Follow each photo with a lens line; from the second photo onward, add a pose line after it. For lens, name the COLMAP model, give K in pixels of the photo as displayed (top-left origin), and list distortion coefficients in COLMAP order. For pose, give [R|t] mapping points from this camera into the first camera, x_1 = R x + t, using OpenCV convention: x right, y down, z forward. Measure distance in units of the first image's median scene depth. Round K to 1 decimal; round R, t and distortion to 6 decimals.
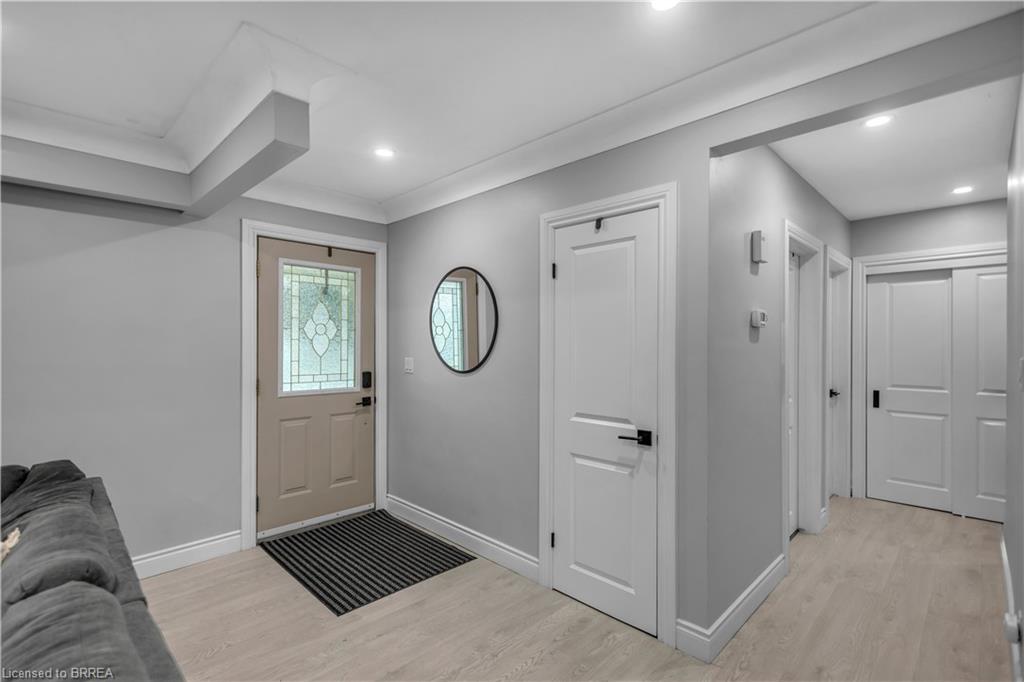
lens RADIAL K [[473.2, 0, 510.6], [0, 473.2, 342.5], [0, 0, 1]] dist [0.008841, -0.000712]
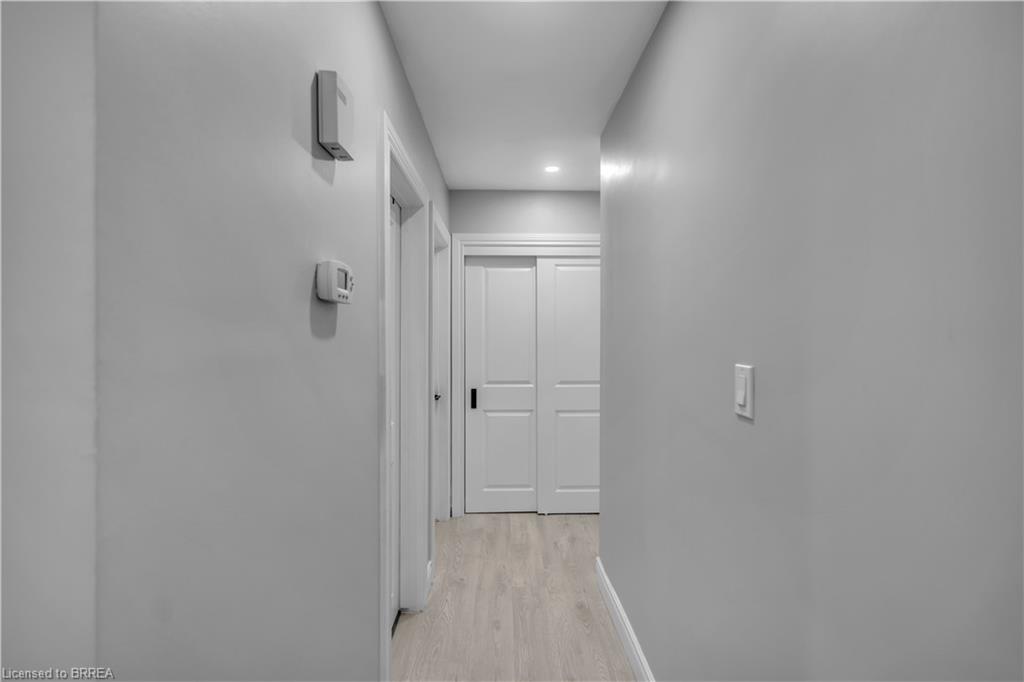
lens RADIAL K [[473.2, 0, 510.6], [0, 473.2, 342.5], [0, 0, 1]] dist [0.008841, -0.000712]
pose [[0.696760, -0.013891, 0.717170, 0.215306], [-0.001541, 0.999781, 0.020862, -0.003017], [-0.717303, -0.015641, 0.696586, 0.386681]]
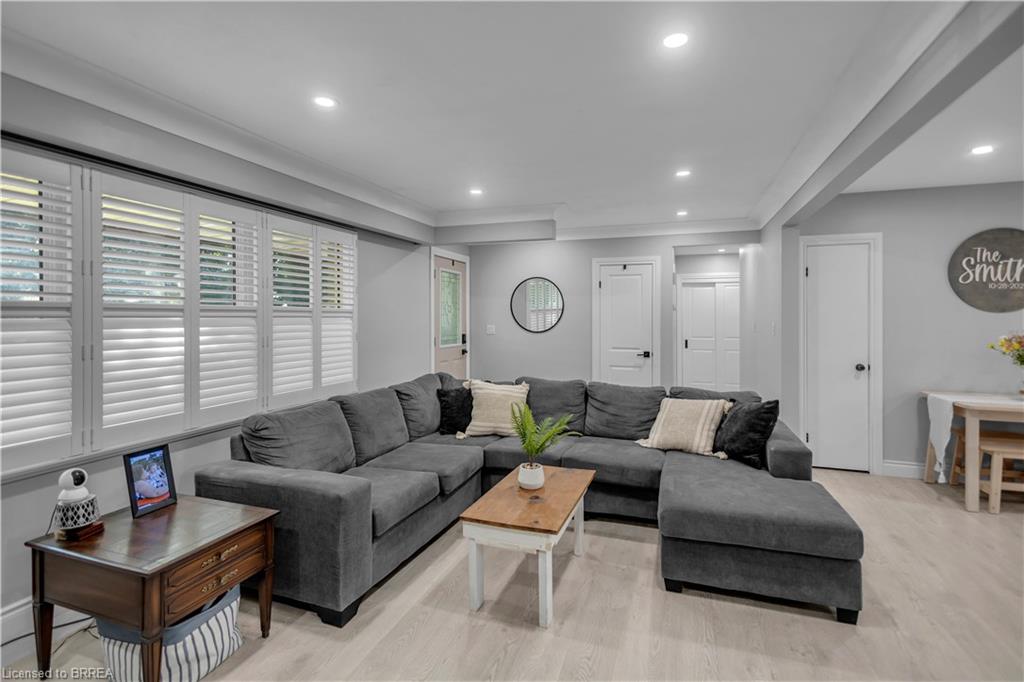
lens RADIAL K [[483.8, 0, 514.3], [0, 483.8, 314.6], [0, 0, 1]] dist [0.002229, 0.000065]
pose [[0.901952, 0.001487, 0.431834, -0.892547], [-0.001462, 0.999999, -0.000389, -0.006457], [-0.431834, -0.000280, 0.901953, -0.624378]]
